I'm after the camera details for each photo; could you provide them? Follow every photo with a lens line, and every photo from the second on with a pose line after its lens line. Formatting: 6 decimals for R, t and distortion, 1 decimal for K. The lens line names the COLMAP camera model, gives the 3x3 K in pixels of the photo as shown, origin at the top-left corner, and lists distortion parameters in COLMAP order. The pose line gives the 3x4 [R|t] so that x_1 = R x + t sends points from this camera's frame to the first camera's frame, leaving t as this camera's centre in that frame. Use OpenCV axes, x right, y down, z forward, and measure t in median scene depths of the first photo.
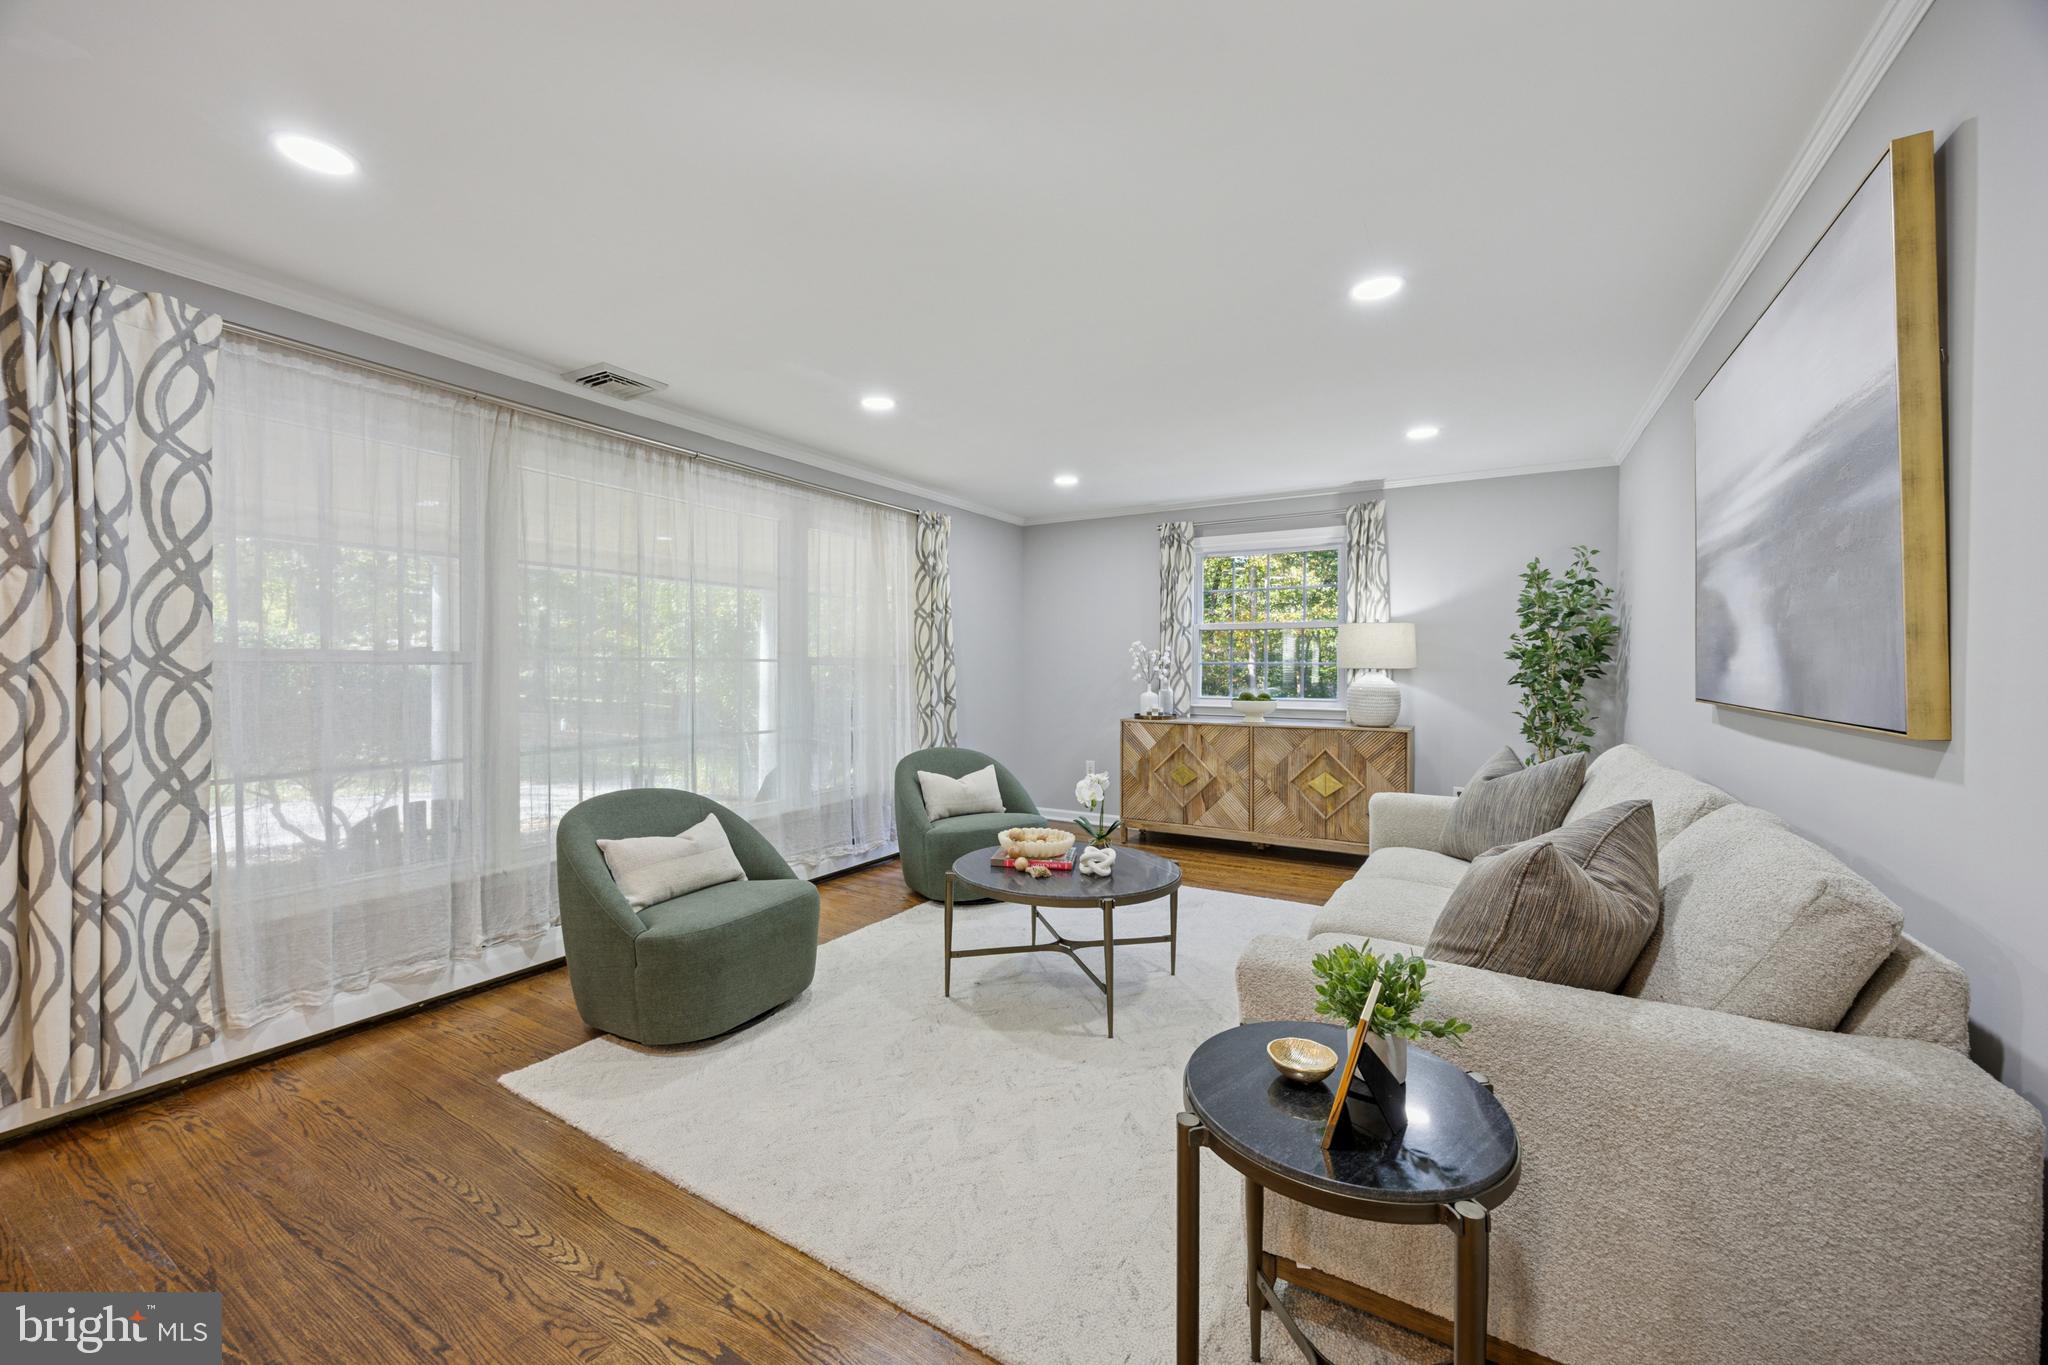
lens RADIAL K [[781.7, 0, 1024.1], [0, 781.7, 686.1], [0, 0, 1]] dist [-0.002960, 0.001018]
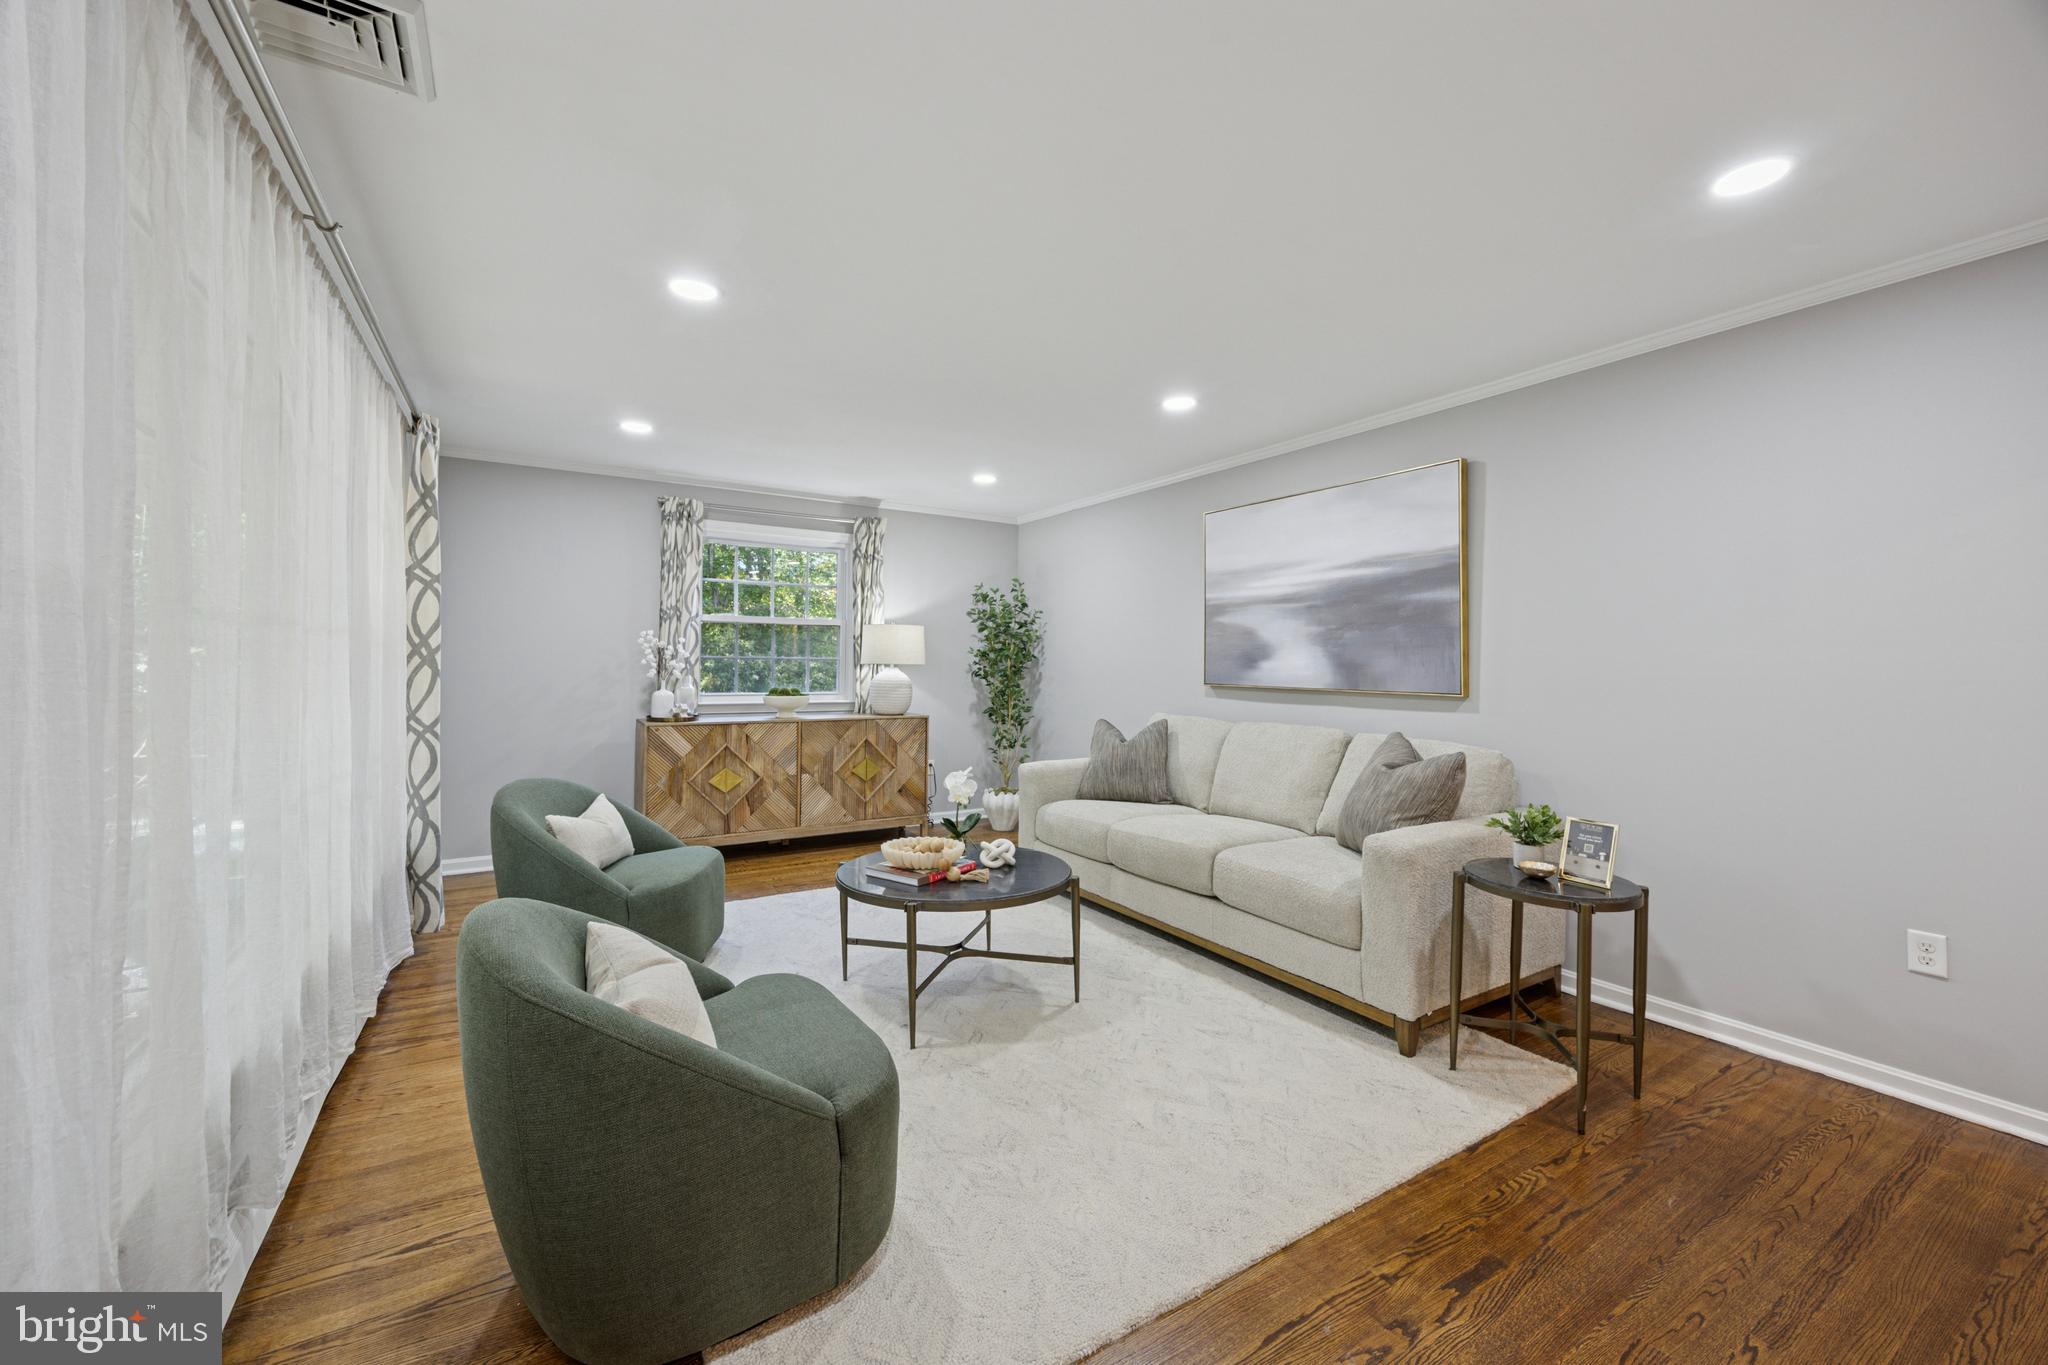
lens RADIAL K [[781.7, 0, 1019.9], [0, 781.7, 665.5], [0, 0, 1]] dist [-0.002960, 0.001018]
pose [[0.470397, 0.000837, 0.882455, -0.465230], [0.013444, 0.999877, -0.008114, -0.007986], [-0.882353, 0.015680, 0.470327, 0.283434]]
